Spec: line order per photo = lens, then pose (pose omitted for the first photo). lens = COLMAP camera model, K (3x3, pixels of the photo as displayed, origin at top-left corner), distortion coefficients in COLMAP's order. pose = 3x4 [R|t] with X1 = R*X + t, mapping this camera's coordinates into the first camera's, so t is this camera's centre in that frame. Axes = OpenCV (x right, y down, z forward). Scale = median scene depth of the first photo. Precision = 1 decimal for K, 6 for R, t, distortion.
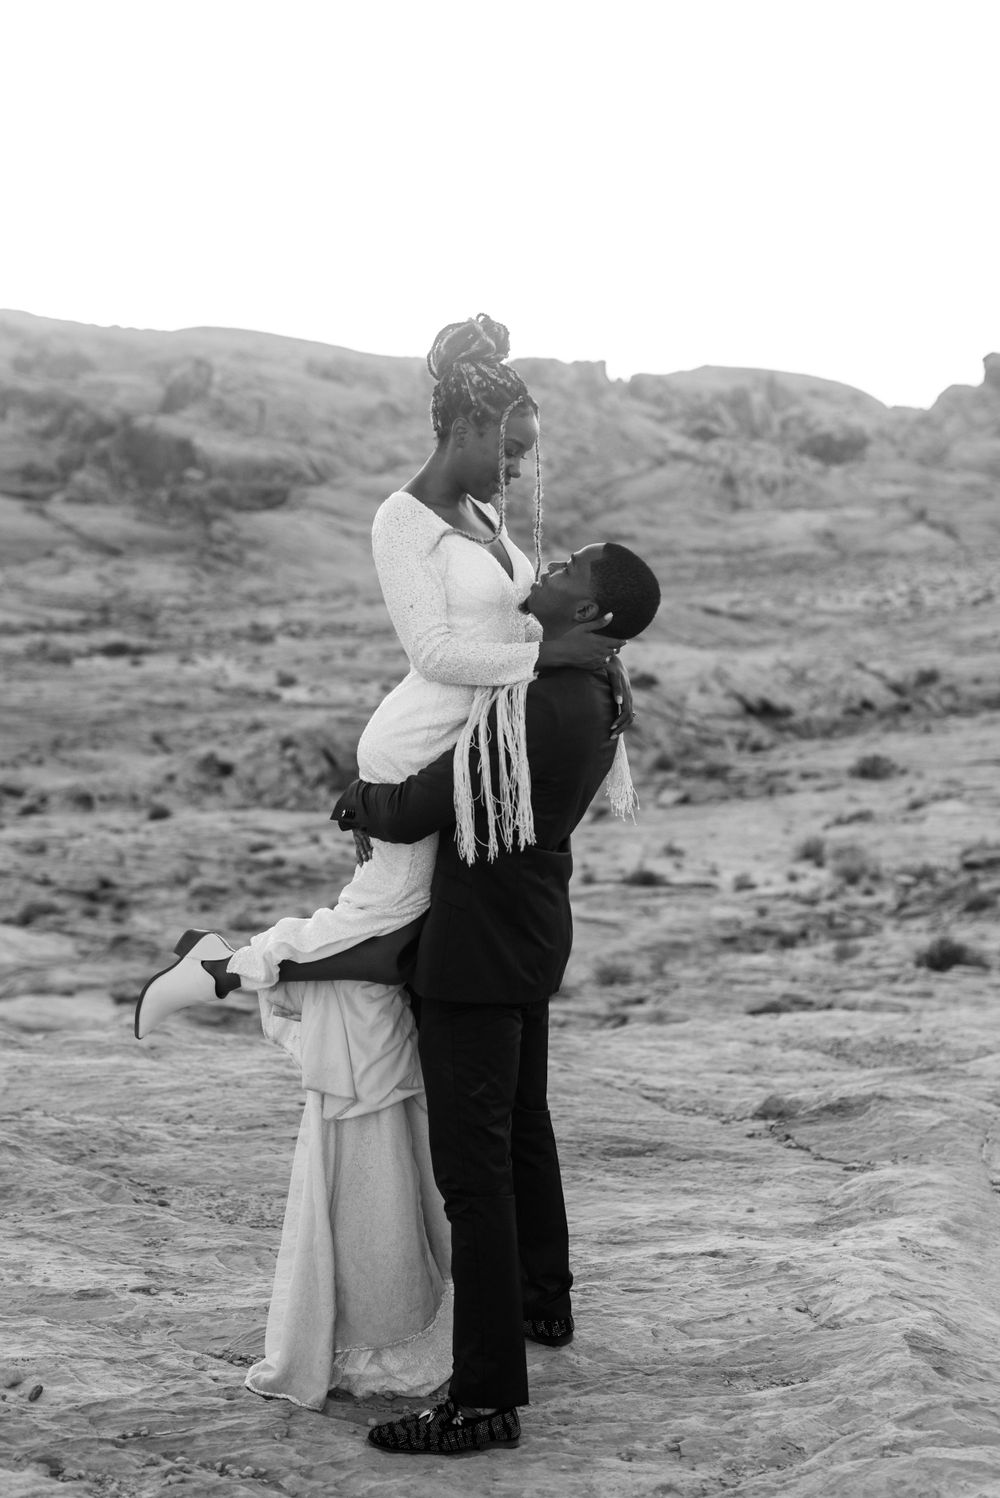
lens RADIAL K [[2052.1, 0, 500.0], [0, 2052.1, 749.0], [0, 0, 1]] dist [-0.011406, 0.028829]
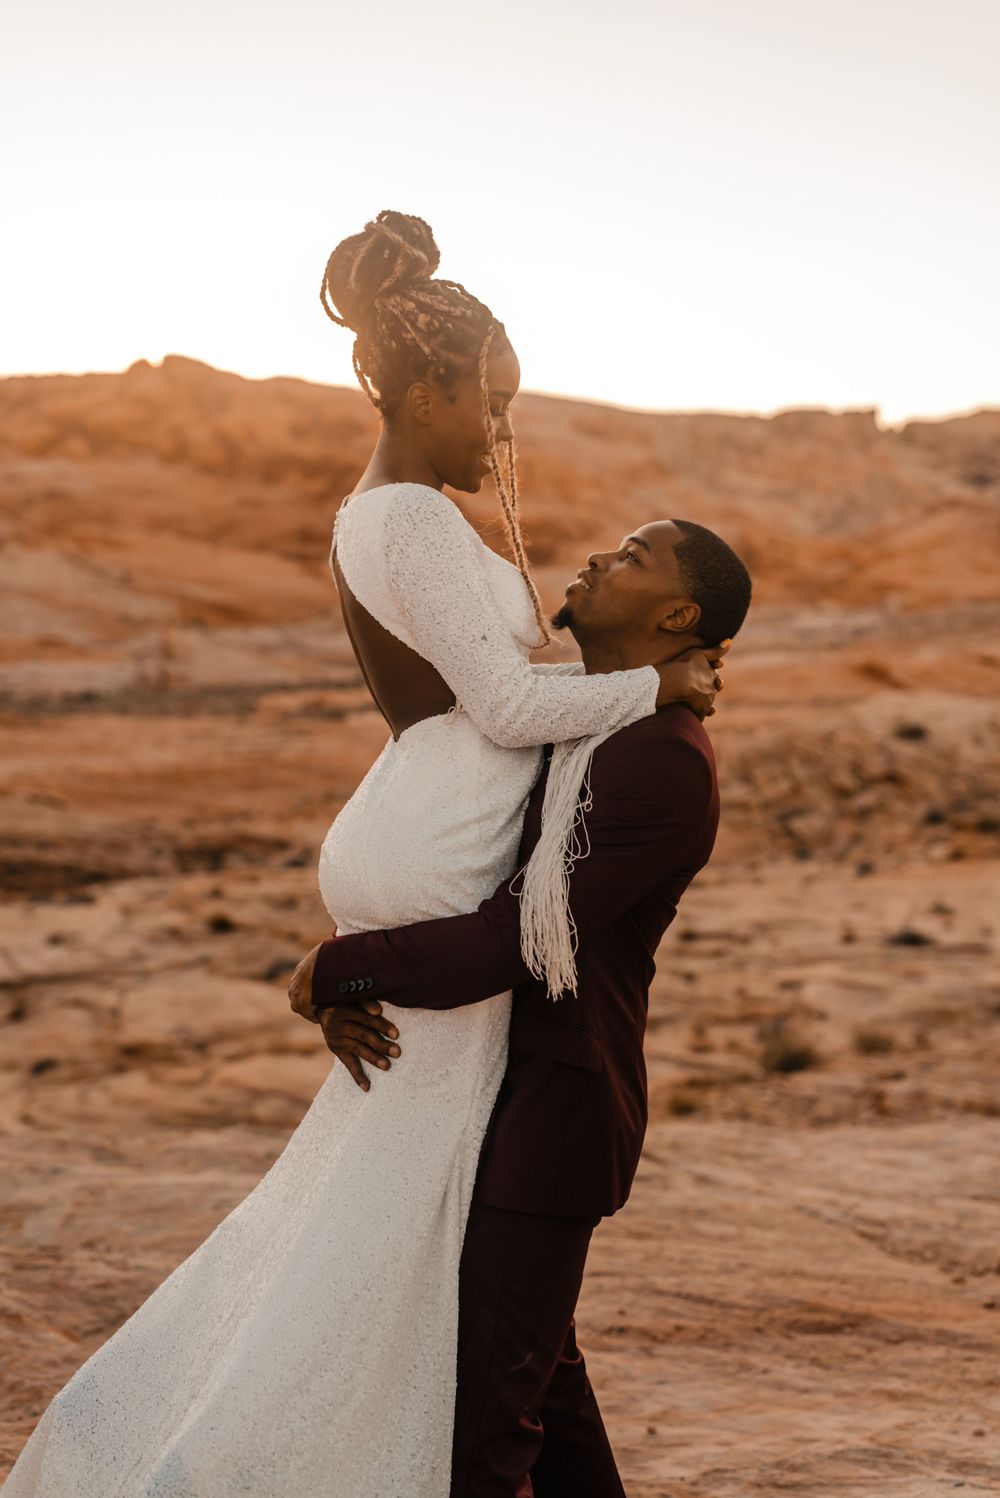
lens RADIAL K [[2018.0, 0, 500.0], [0, 2018.0, 749.0], [0, 0, 1]] dist [0.368926, -0.699022]
pose [[0.991383, -0.005551, -0.130875, 0.039639], [0.002110, 0.999649, -0.026414, -0.000489], [0.130975, 0.025911, 0.991047, 0.172714]]
